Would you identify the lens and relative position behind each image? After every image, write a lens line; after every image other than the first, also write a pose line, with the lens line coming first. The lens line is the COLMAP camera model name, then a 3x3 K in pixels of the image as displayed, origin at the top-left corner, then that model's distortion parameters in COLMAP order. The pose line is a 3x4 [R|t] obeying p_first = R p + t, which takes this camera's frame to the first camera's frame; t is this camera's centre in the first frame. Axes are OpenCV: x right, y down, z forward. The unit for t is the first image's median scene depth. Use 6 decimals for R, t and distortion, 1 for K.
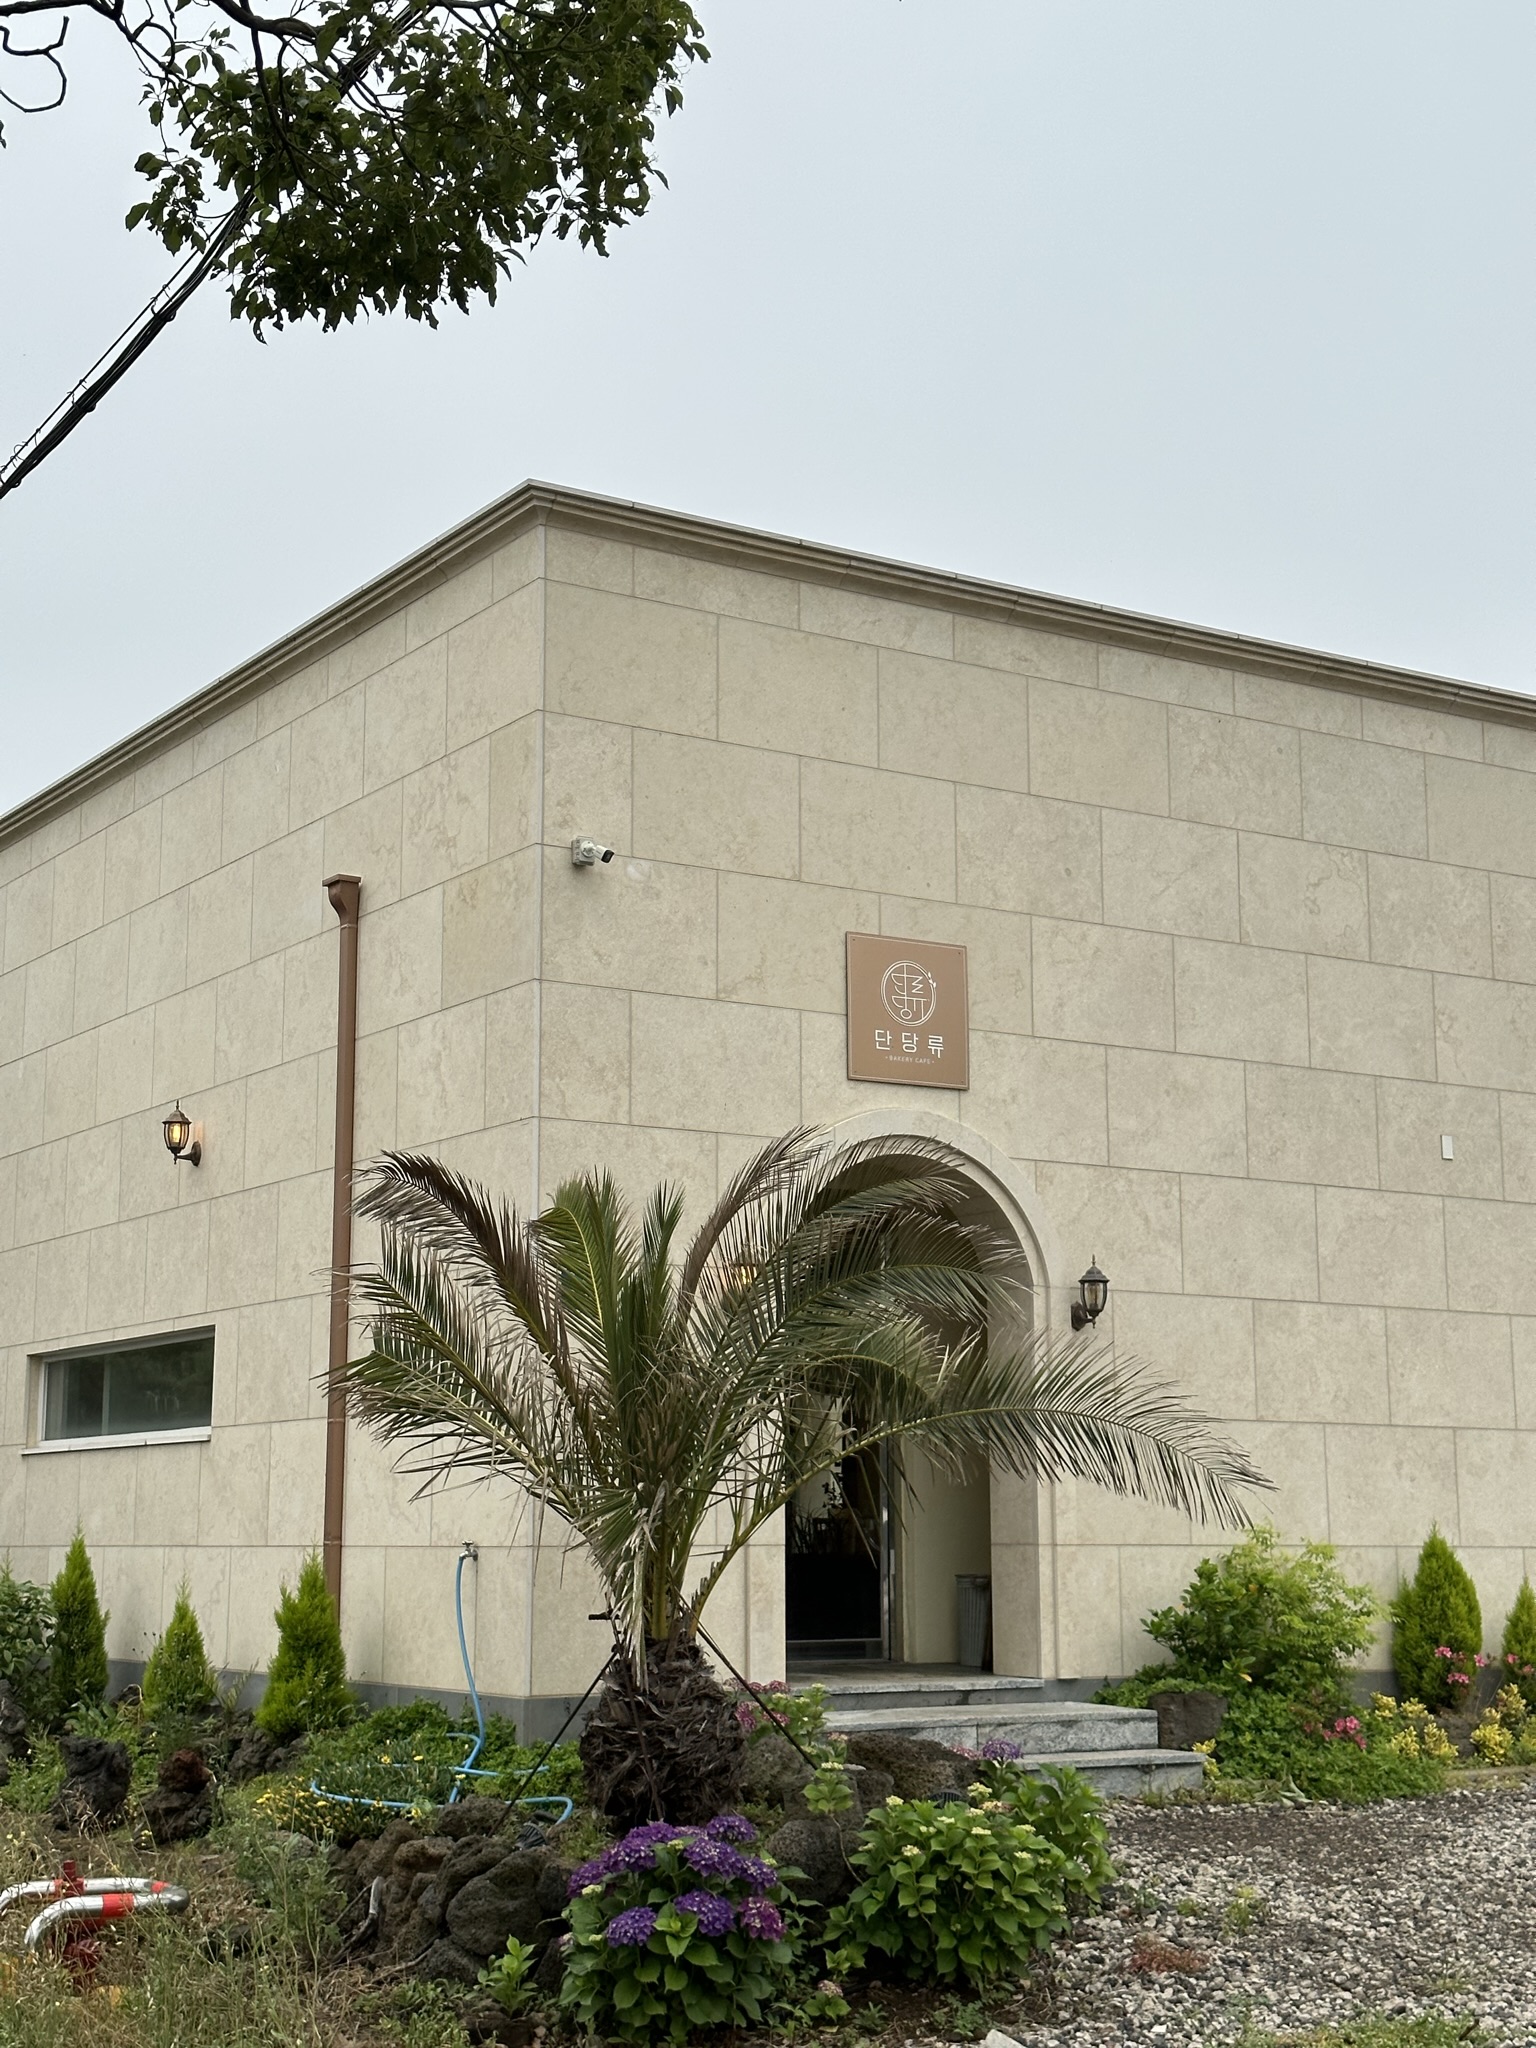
lens RADIAL K [[2889.7, 0, 761.4], [0, 2889.7, 1059.4], [0, 0, 1]] dist [0.220871, -0.482959]
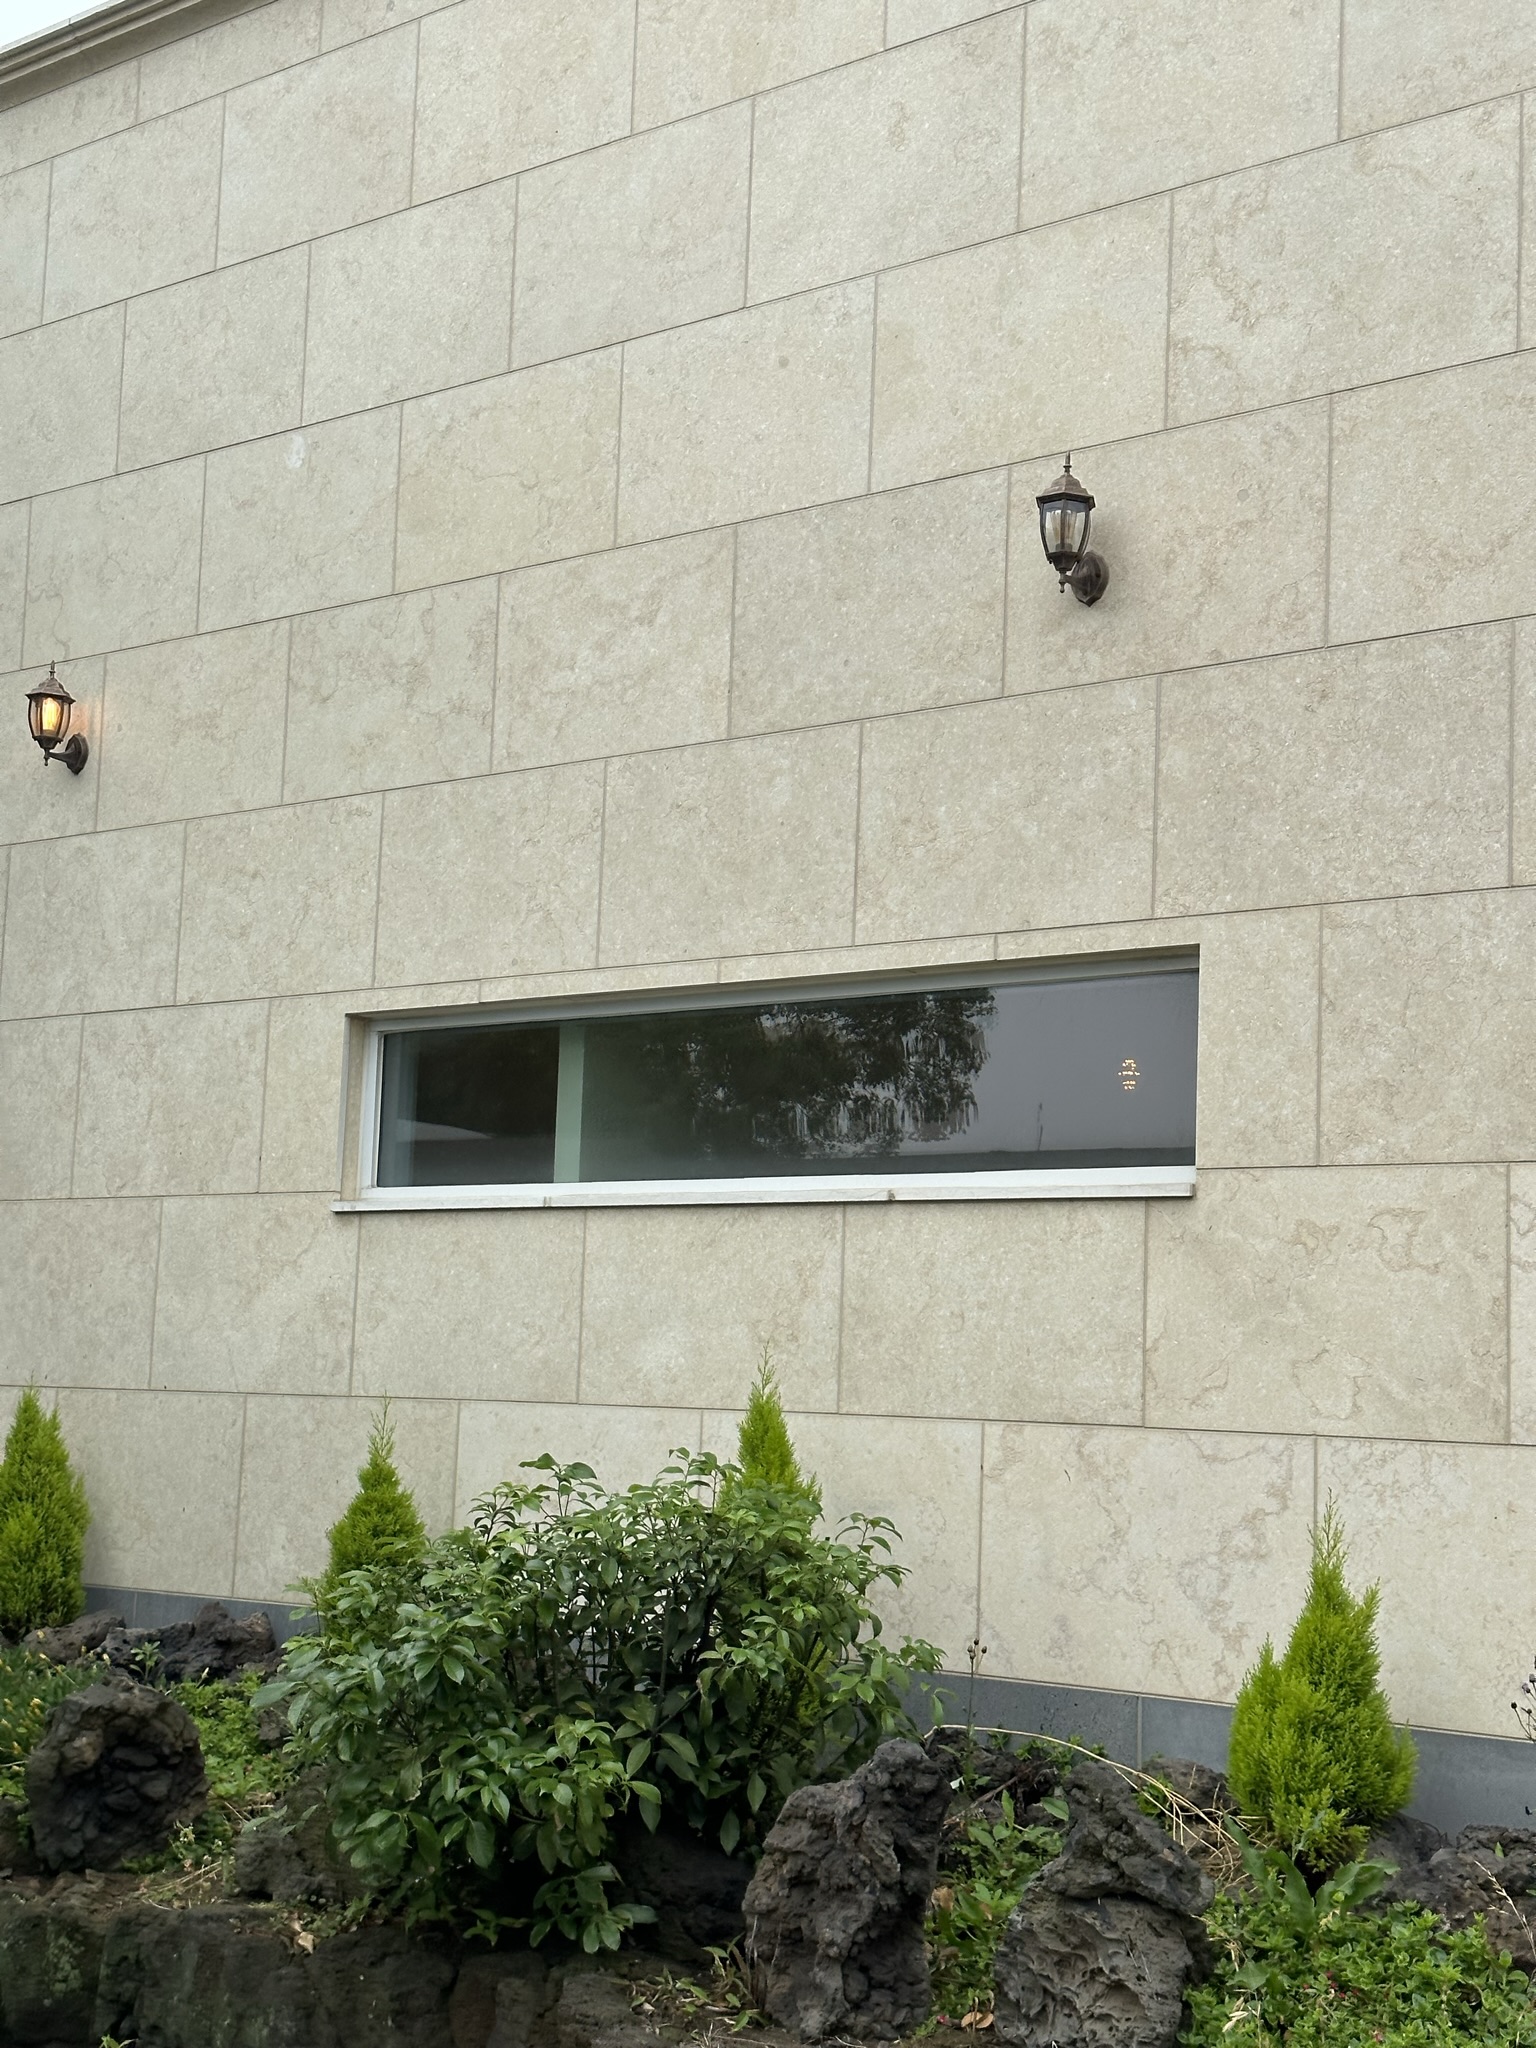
lens RADIAL K [[2882.9, 0, 778.9], [0, 2882.9, 1026.4], [0, 0, 1]] dist [0.209341, -0.473208]
pose [[0.947571, 0.073258, 0.311035, -0.354086], [-0.085993, 0.995919, 0.027410, 0.088405], [-0.307758, -0.052720, 0.950003, 0.542311]]
